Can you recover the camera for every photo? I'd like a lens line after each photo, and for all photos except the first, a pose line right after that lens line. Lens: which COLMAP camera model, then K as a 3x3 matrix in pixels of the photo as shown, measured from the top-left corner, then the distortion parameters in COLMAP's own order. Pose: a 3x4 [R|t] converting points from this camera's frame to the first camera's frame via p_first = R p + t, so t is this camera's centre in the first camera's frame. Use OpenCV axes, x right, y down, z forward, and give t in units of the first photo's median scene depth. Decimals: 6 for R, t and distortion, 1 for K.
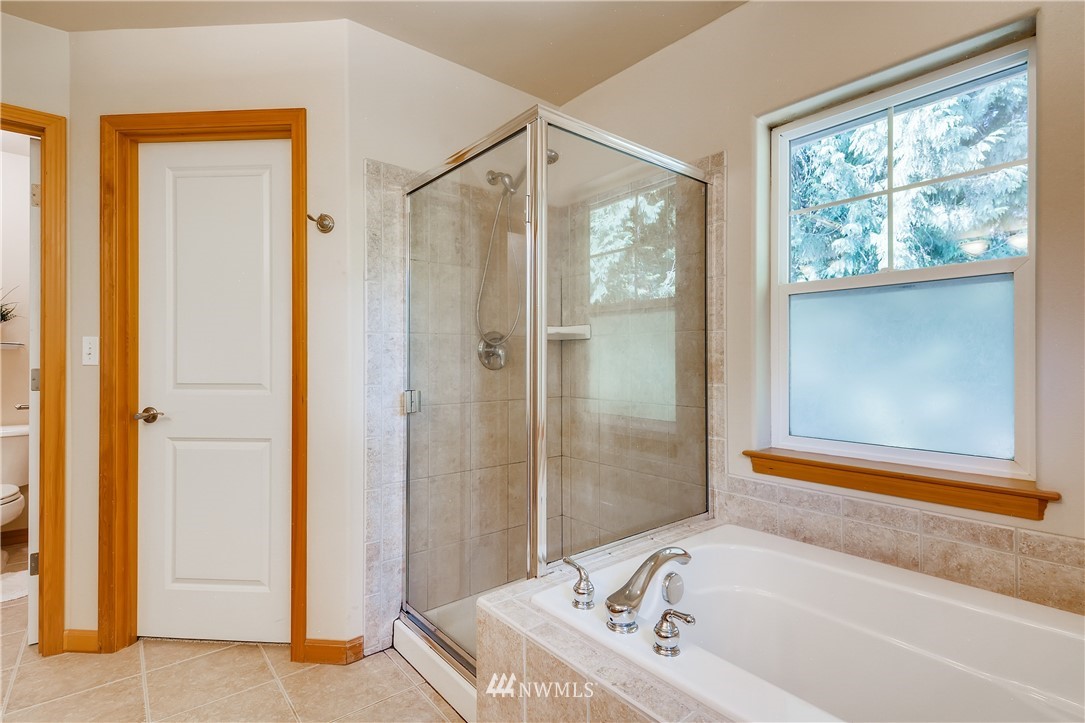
lens RADIAL K [[519.3, 0, 543.1], [0, 519.3, 357.6], [0, 0, 1]] dist [0.026894, -0.009383]
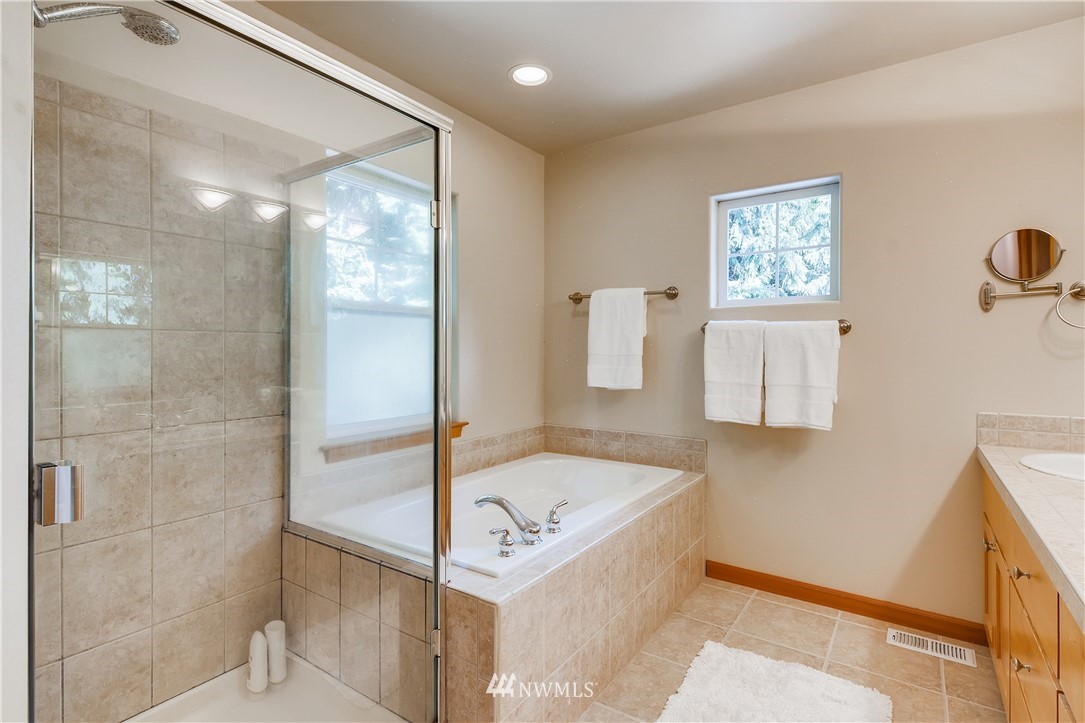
lens RADIAL K [[519.3, 0, 545.5], [0, 519.3, 355.5], [0, 0, 1]] dist [0.026894, -0.009383]
pose [[-0.268593, -0.009205, 0.963210, -1.190539], [0.002535, 0.999944, 0.010263, -0.040585], [-0.963251, 0.005198, -0.268554, 1.232400]]
